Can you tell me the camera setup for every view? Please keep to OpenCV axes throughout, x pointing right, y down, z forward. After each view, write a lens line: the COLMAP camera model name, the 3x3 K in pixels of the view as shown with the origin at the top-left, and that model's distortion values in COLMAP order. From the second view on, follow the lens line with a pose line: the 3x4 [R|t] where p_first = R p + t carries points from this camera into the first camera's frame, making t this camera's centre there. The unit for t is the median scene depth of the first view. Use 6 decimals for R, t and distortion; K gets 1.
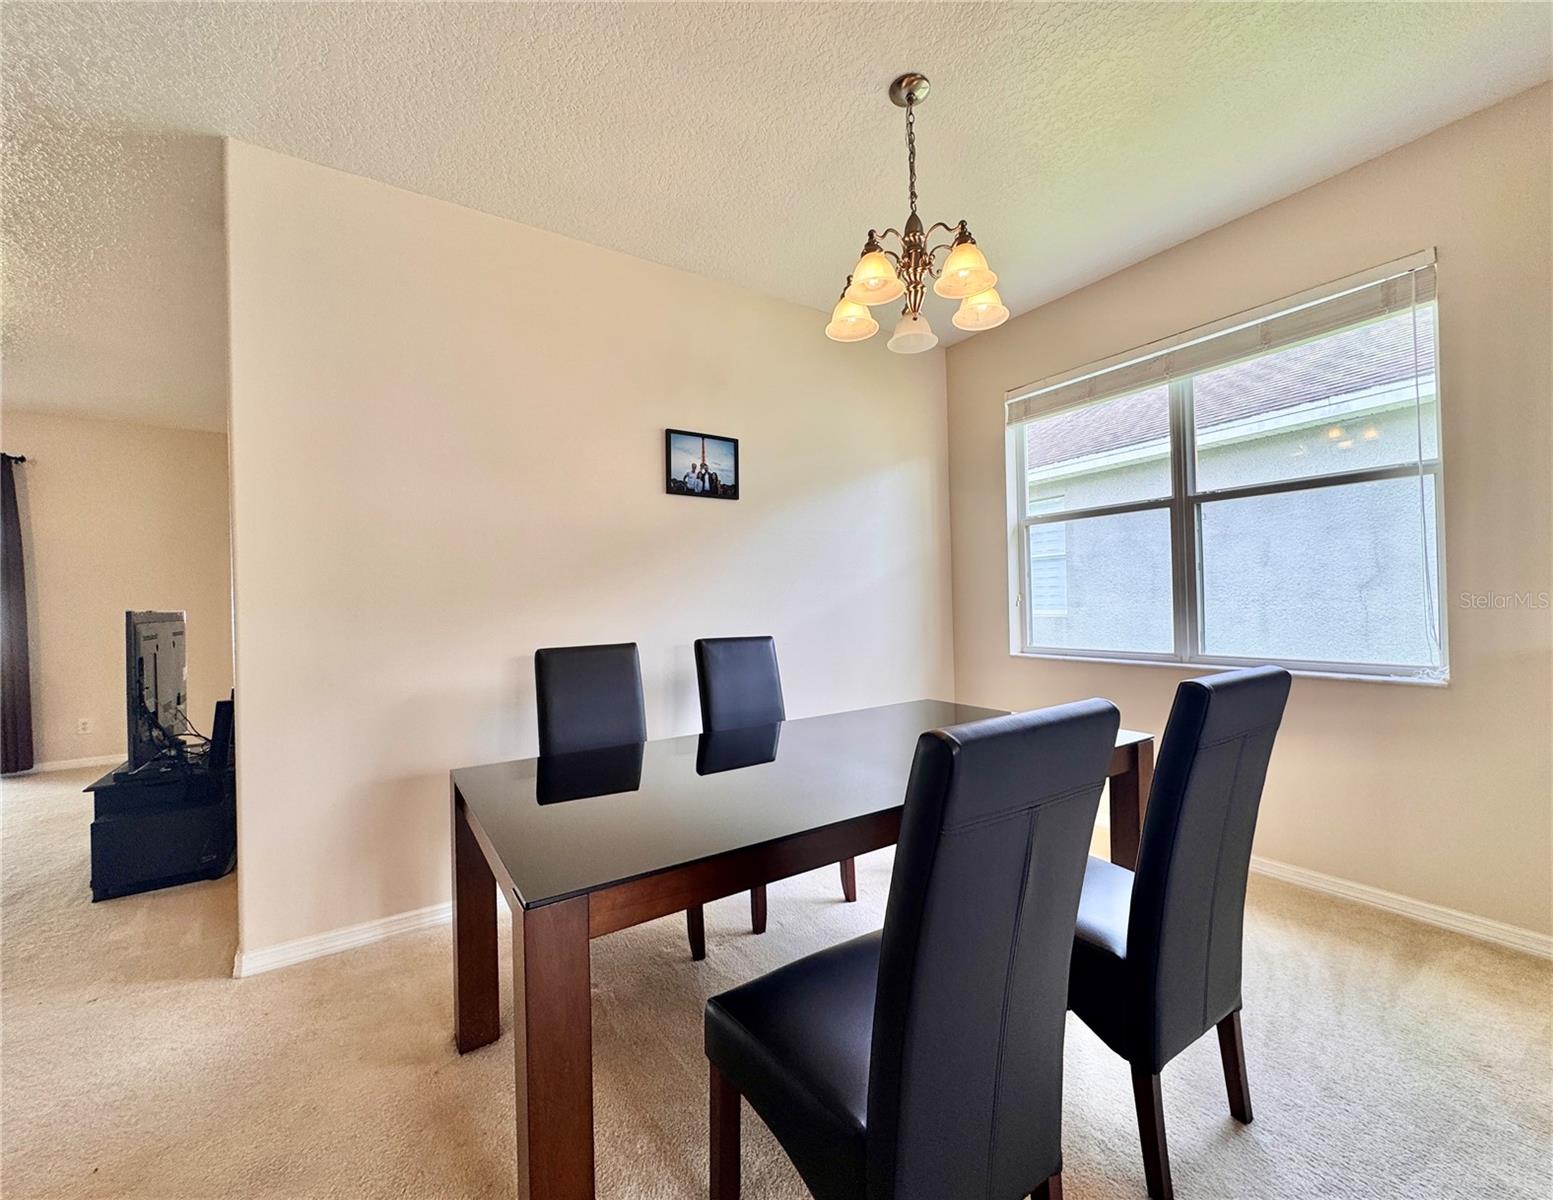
lens RADIAL K [[628.3, 0, 775.6], [0, 628.3, 593.9], [0, 0, 1]] dist [-0.003949, 0.000449]
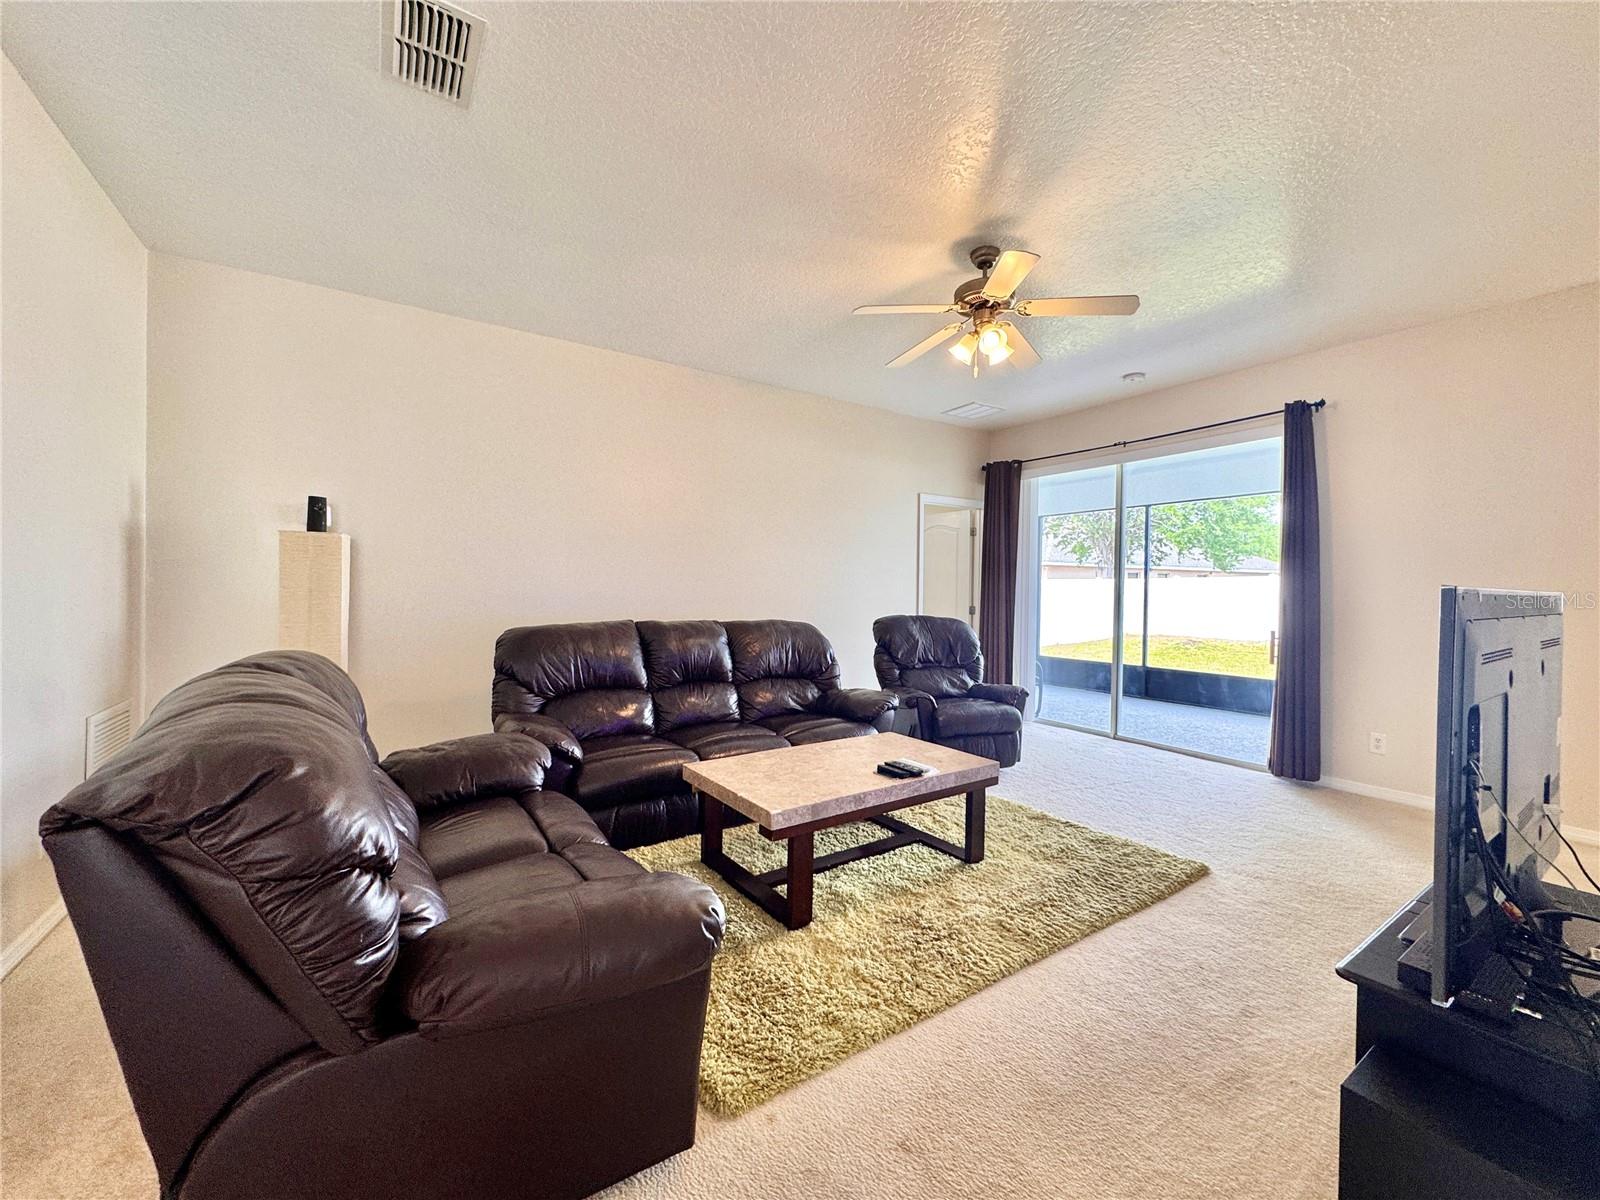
lens RADIAL K [[643.3, 0, 798.6], [0, 643.3, 600.2], [0, 0, 1]] dist [-0.003614, 0.000109]
pose [[-0.016711, 0.039364, -0.999085, -0.592153], [-0.001922, 0.999222, 0.039401, 0.018818], [0.999859, 0.002579, -0.016622, 0.567861]]
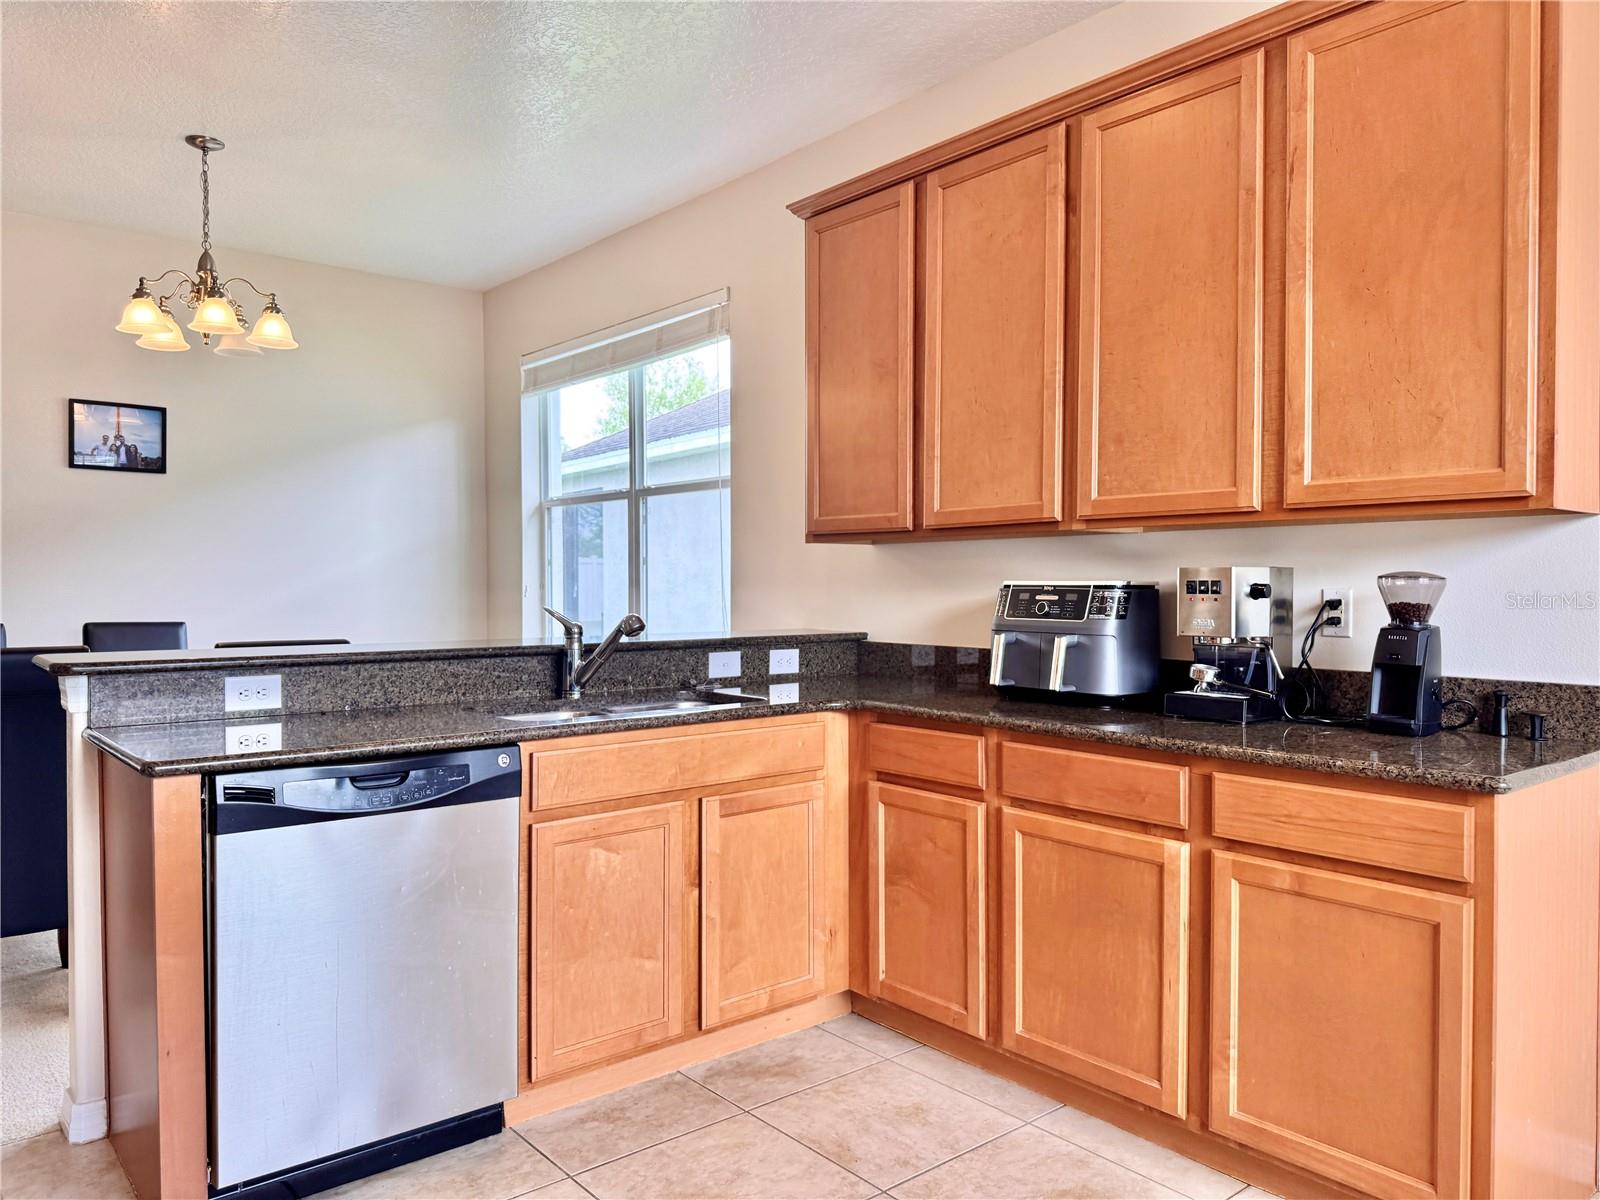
lens RADIAL K [[1139.5, 0, 804.5], [0, 1139.5, 598.4], [0, 0, 1]] dist [0.037199, -0.042981]
pose [[0.994332, 0.021708, 0.104076, 0.720086], [-0.024602, 0.999343, 0.026607, -0.036931], [-0.103430, -0.029017, 0.994213, -0.793971]]
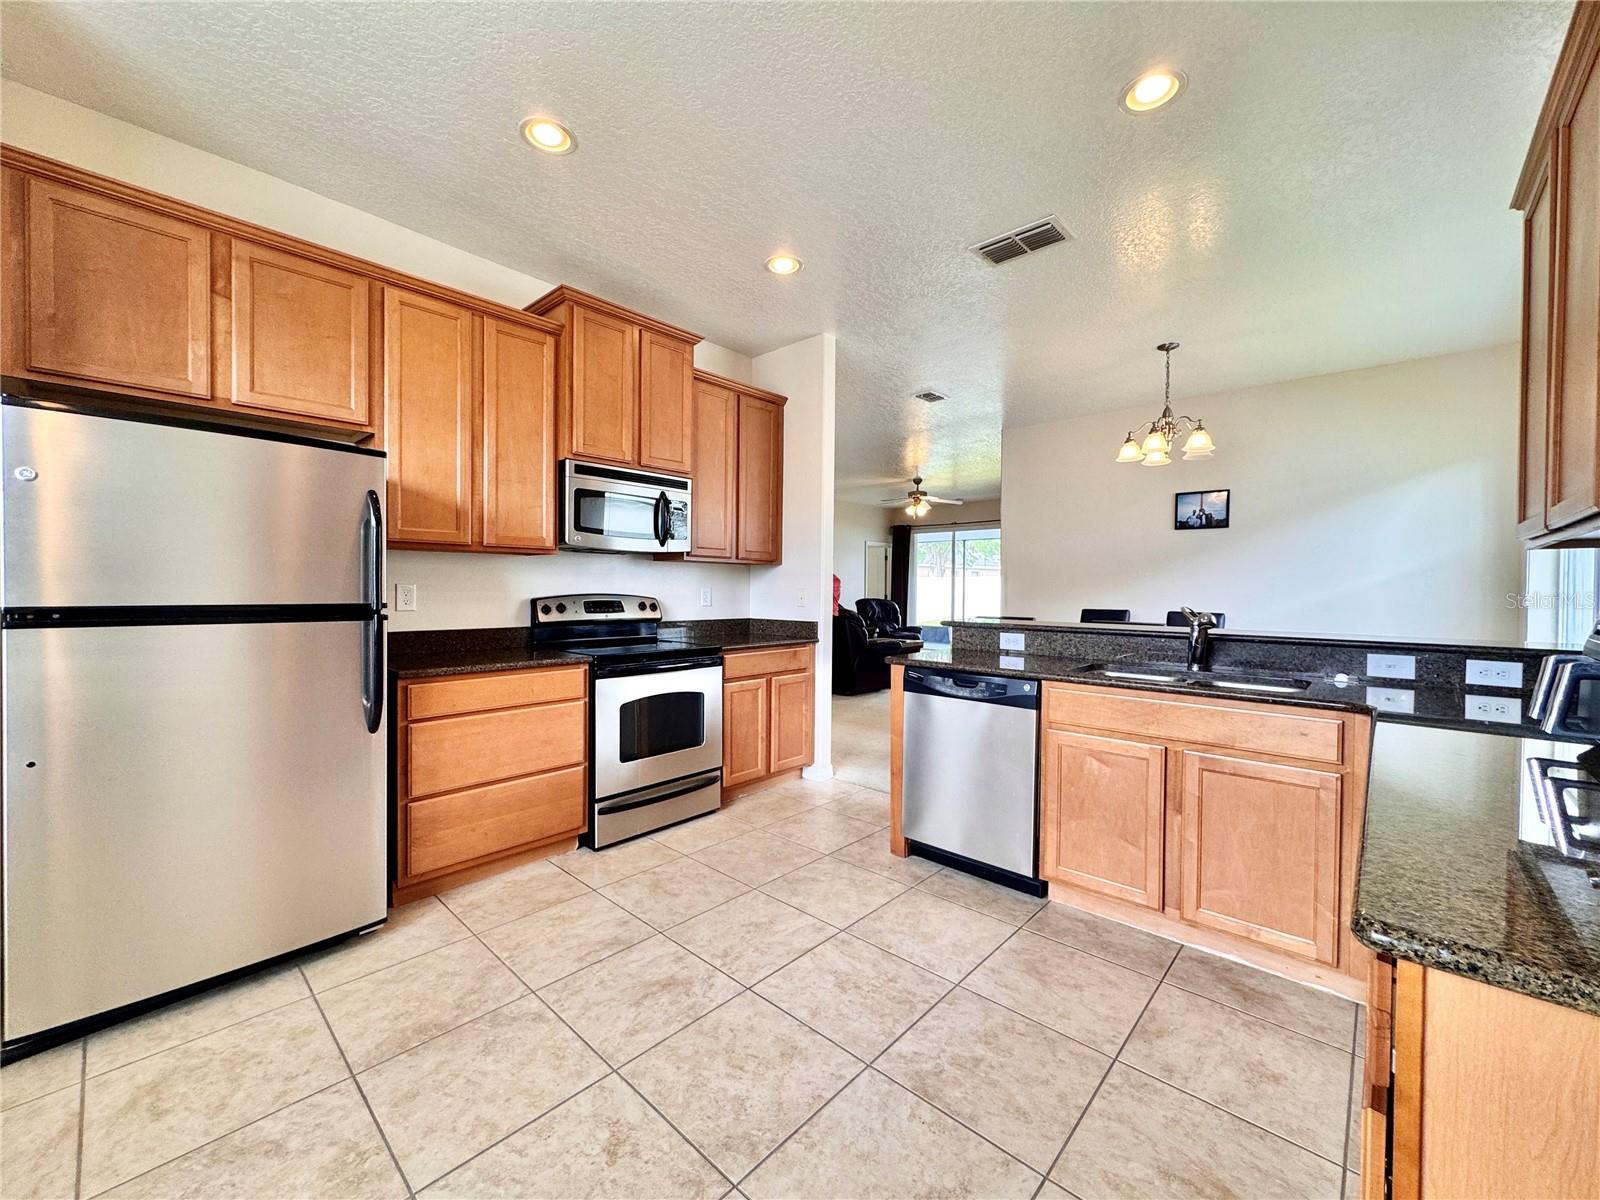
lens RADIAL K [[643.3, 0, 798.3], [0, 643.3, 596.8], [0, 0, 1]] dist [-0.003614, 0.000109]
pose [[0.228538, 0.041052, -0.972669, 1.317721], [0.000442, 0.999106, 0.042271, -0.046037], [0.973535, -0.010090, 0.228316, -0.442850]]
